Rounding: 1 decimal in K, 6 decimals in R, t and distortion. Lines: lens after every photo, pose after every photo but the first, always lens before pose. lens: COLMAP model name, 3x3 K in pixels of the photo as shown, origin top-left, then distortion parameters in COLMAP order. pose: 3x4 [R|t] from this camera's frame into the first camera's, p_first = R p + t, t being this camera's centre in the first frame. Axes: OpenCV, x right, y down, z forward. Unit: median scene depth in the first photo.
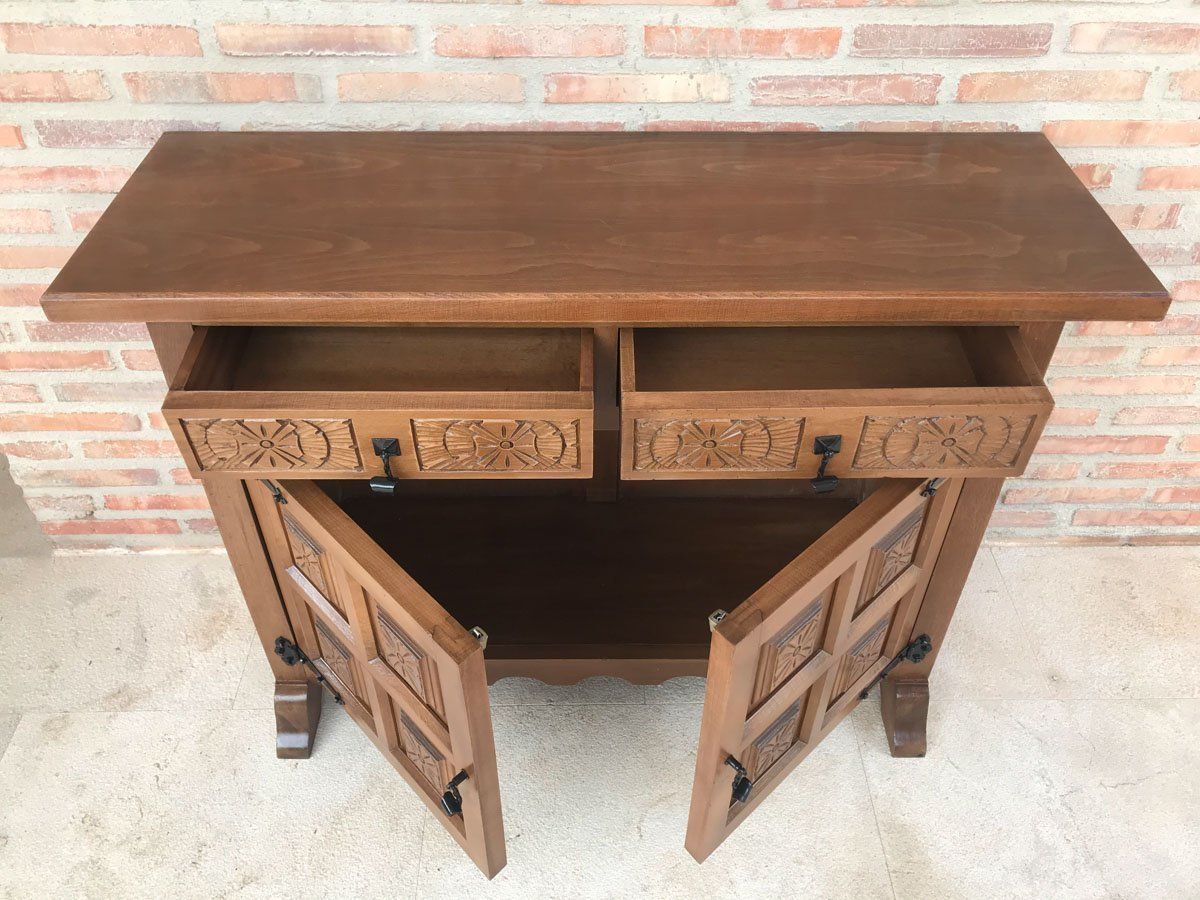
lens RADIAL K [[985.8, 0, 598.1], [0, 985.8, 439.7], [0, 0, 1]] dist [0.005144, 0.009690]
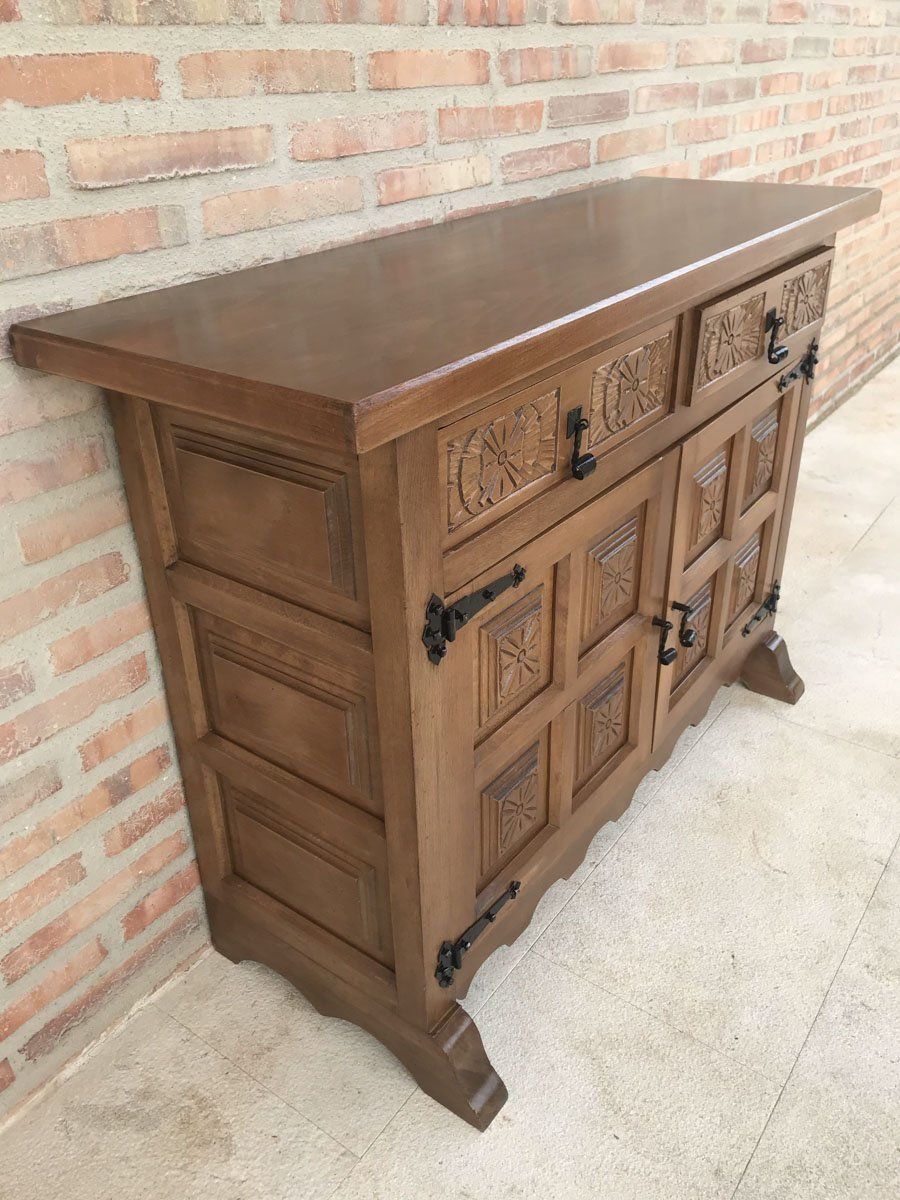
lens RADIAL K [[985.8, 0, 456.2], [0, 985.8, 589.9], [0, 0, 1]] dist [0.005144, 0.009690]
pose [[0.599148, -0.401363, 0.692769, -0.732630], [0.550033, 0.835103, 0.008125, -0.012707], [-0.581795, 0.376178, 0.721114, 0.406247]]
